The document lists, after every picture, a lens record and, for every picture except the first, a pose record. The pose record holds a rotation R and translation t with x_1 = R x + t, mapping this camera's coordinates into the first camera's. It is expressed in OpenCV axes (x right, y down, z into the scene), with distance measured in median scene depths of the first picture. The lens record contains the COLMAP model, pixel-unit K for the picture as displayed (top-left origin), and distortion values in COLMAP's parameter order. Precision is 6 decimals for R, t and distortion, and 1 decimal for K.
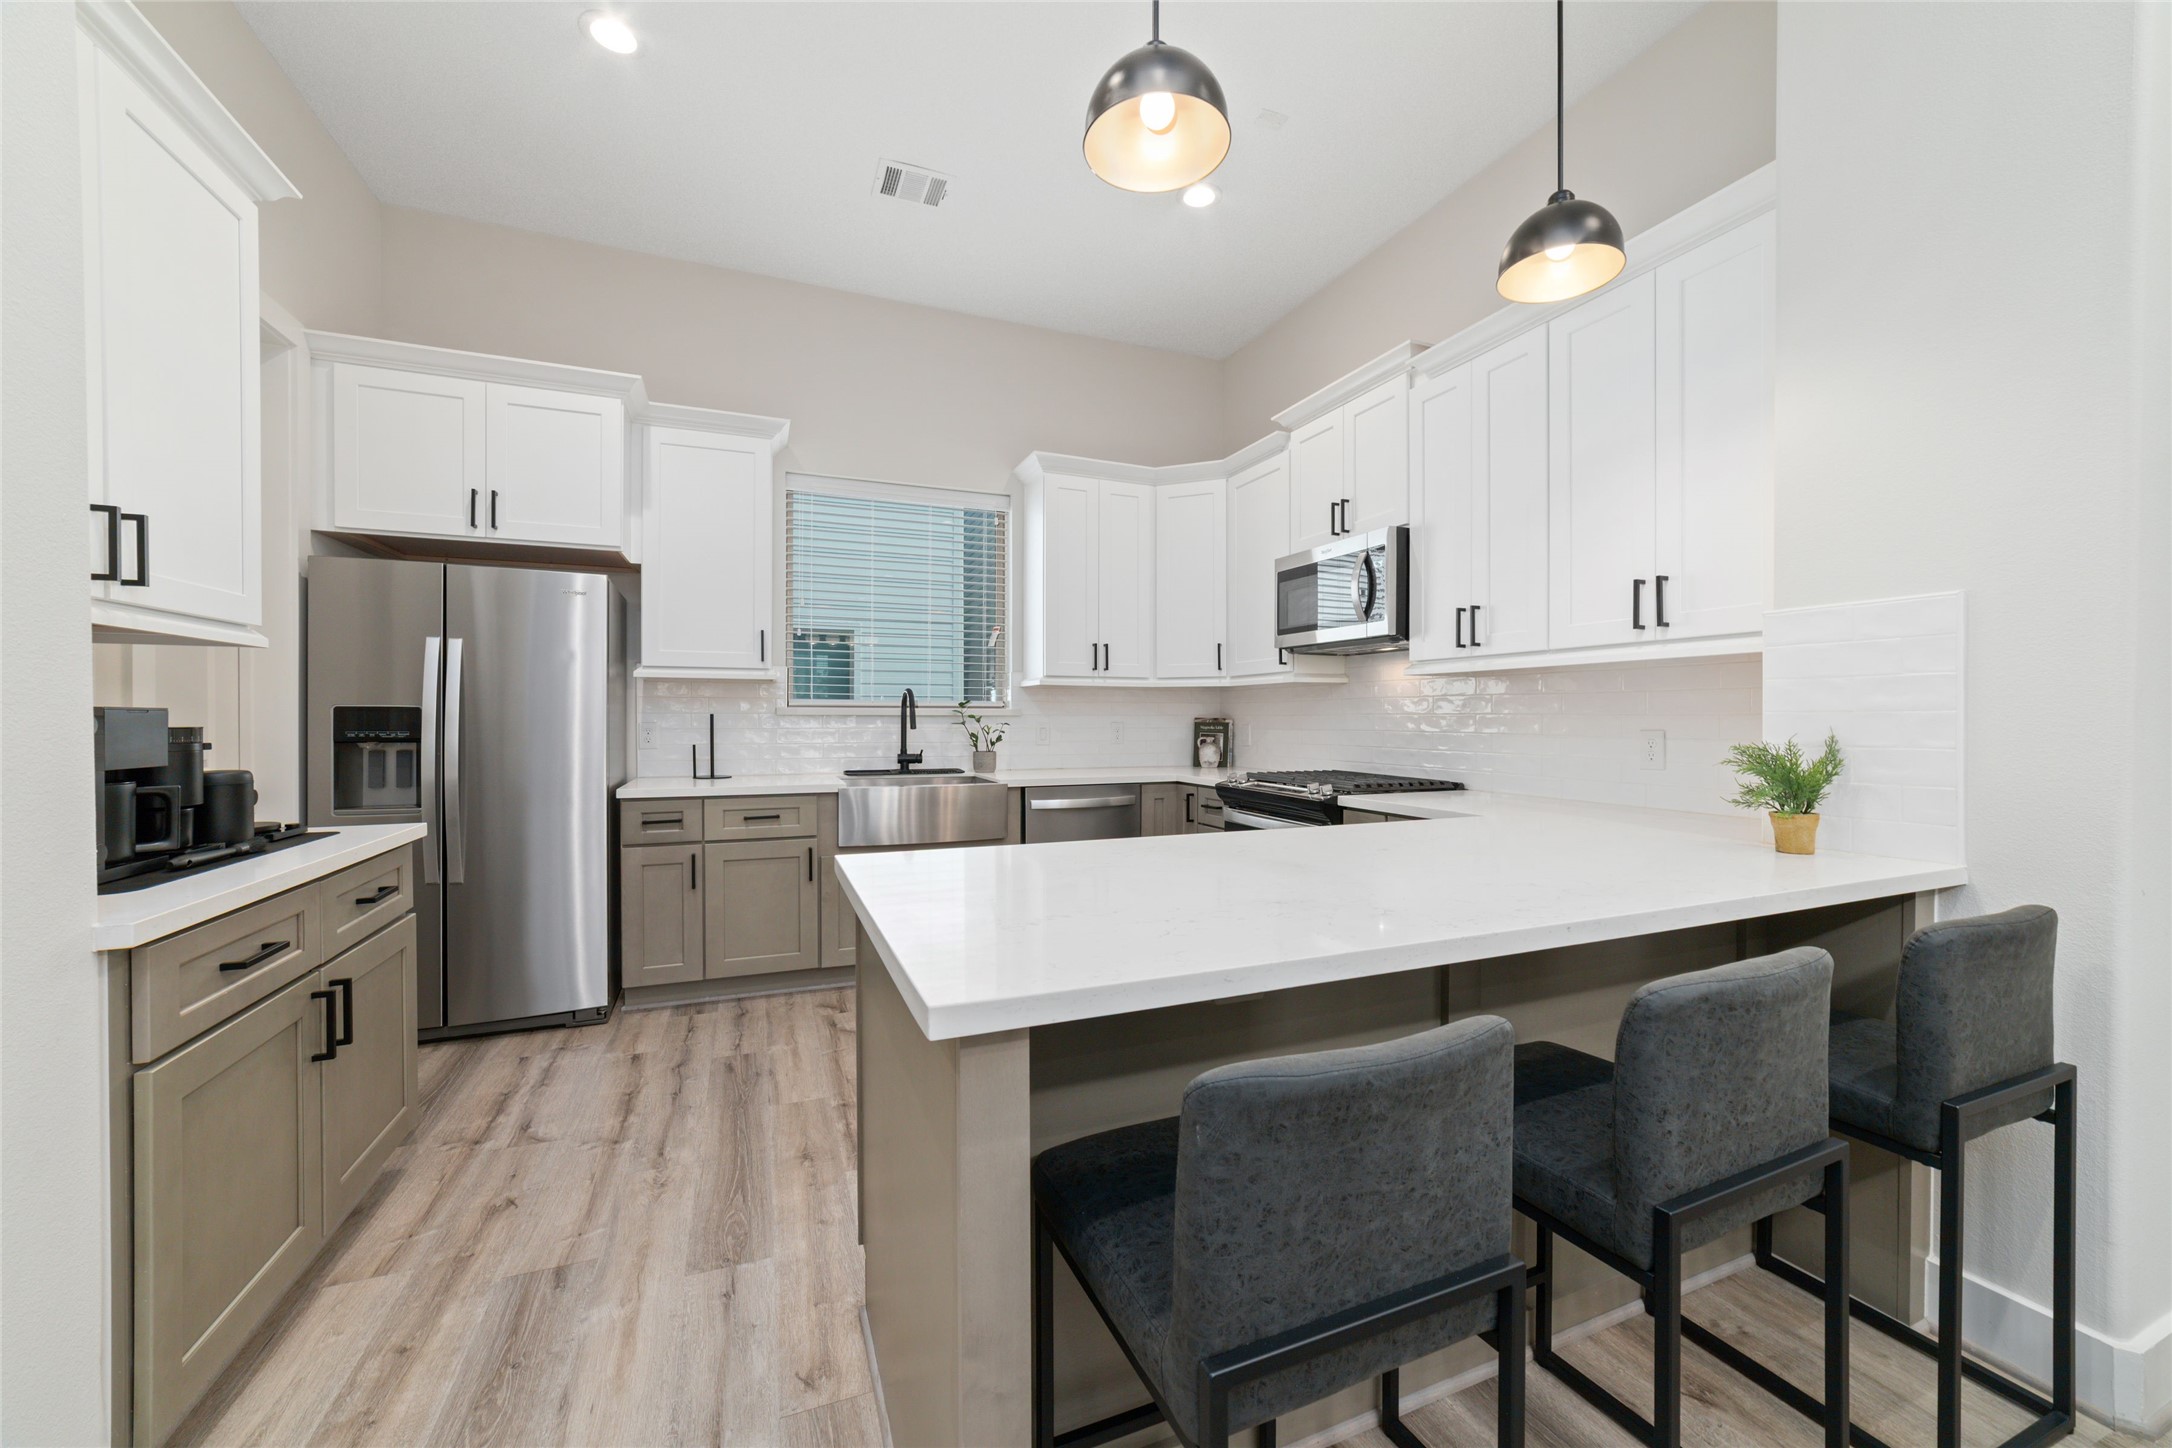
lens RADIAL K [[828.1, 0, 1094.0], [0, 828.1, 729.2], [0, 0, 1]] dist [-0.000321, 0.000551]
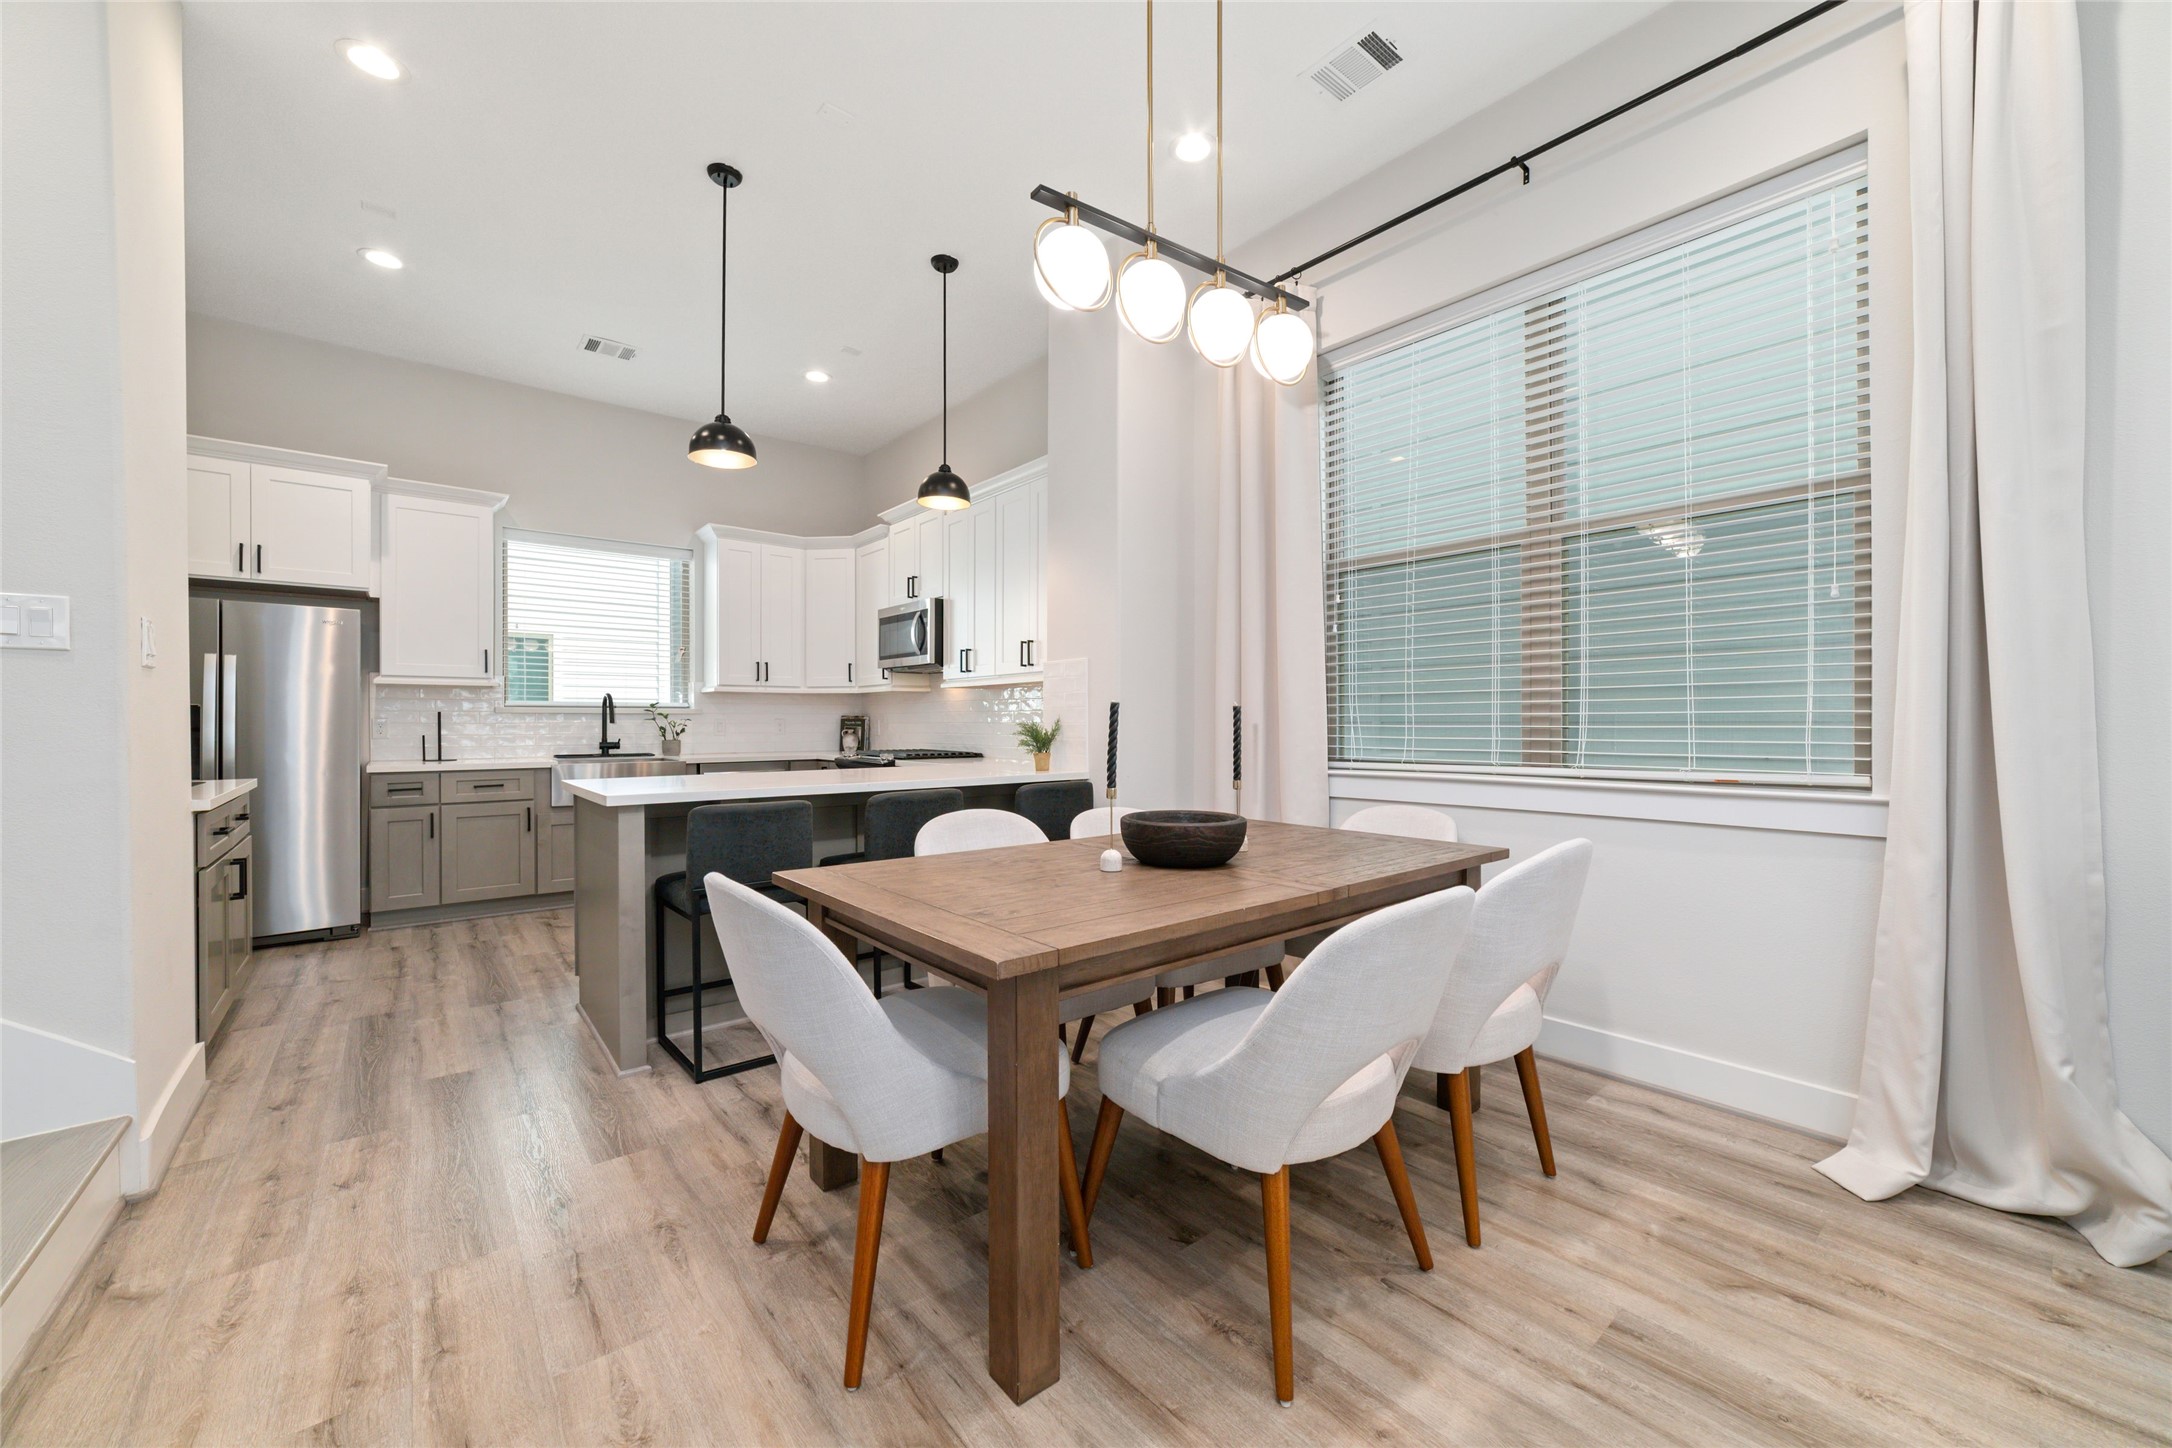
lens RADIAL K [[828.1, 0, 1078.4], [0, 828.1, 726.1], [0, 0, 1]] dist [-0.000321, 0.000551]
pose [[0.958649, -0.004334, 0.284559, 0.146085], [0.006733, 0.999950, -0.007450, 0.022708], [-0.284513, 0.009058, 0.958630, -0.590381]]
